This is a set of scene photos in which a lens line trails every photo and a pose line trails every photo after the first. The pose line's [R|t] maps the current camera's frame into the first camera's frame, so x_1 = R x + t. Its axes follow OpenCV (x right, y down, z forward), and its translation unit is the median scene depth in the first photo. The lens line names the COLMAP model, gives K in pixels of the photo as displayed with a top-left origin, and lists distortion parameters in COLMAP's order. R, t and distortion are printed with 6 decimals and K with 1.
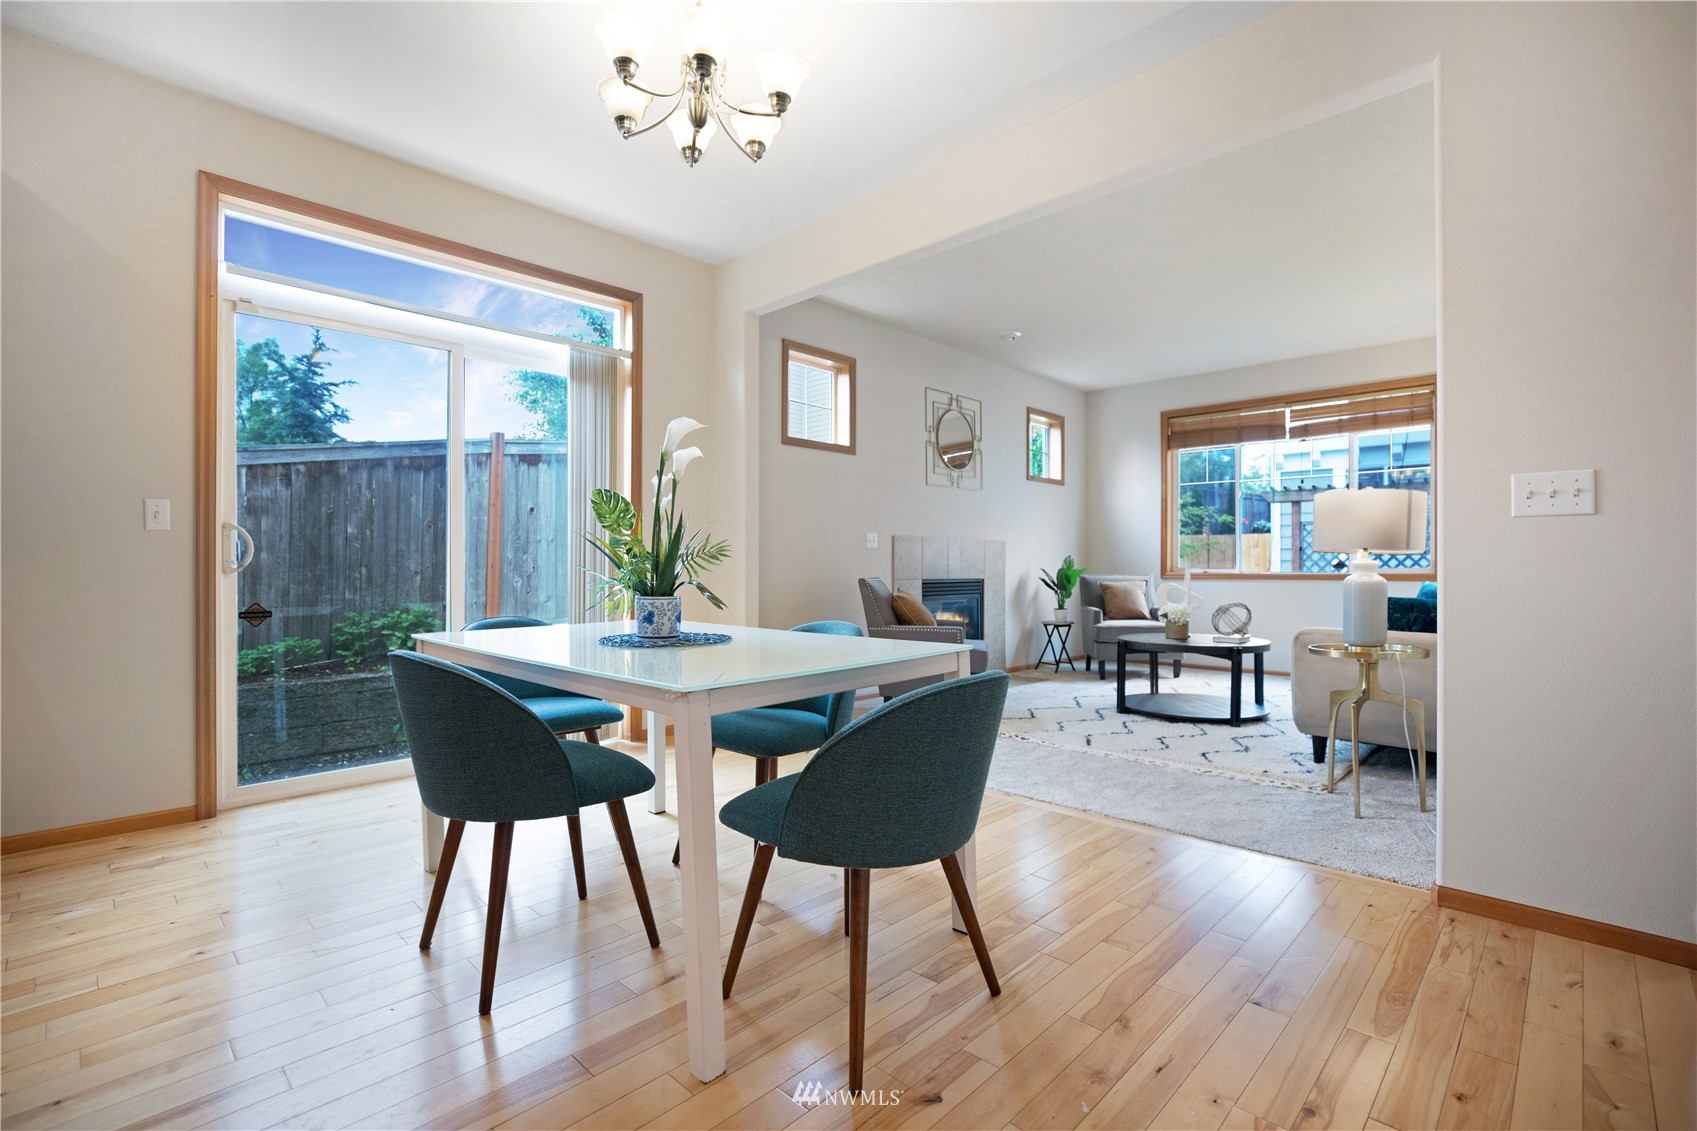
lens RADIAL K [[761.8, 0, 848.5], [0, 761.8, 565.5], [0, 0, 1]] dist [-0.035729, 0.000027]
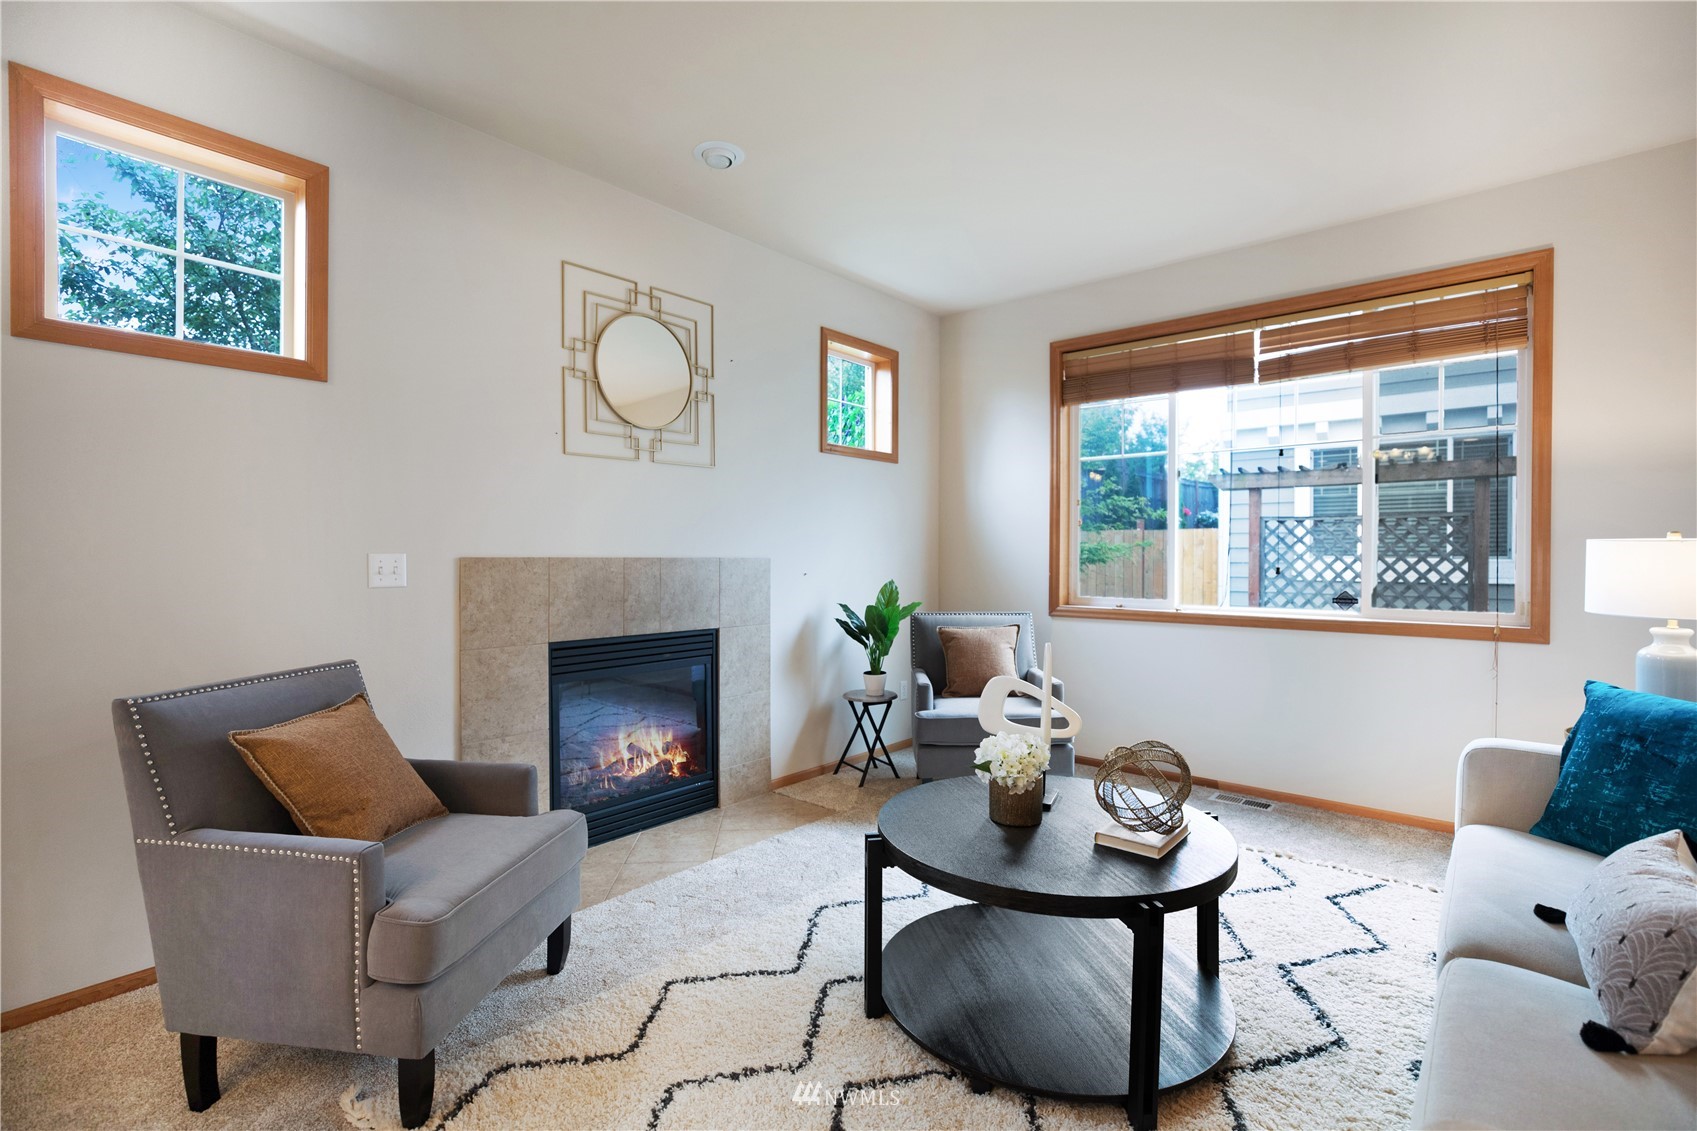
lens RADIAL K [[778.3, 0, 848.5], [0, 778.3, 565.5], [0, 0, 1]] dist [0.000347, 0.000567]
pose [[0.997412, -0.003349, 0.071822, 0.215292], [0.002151, 0.999857, 0.016751, -0.034982], [-0.071867, -0.016553, 0.997277, 0.400254]]
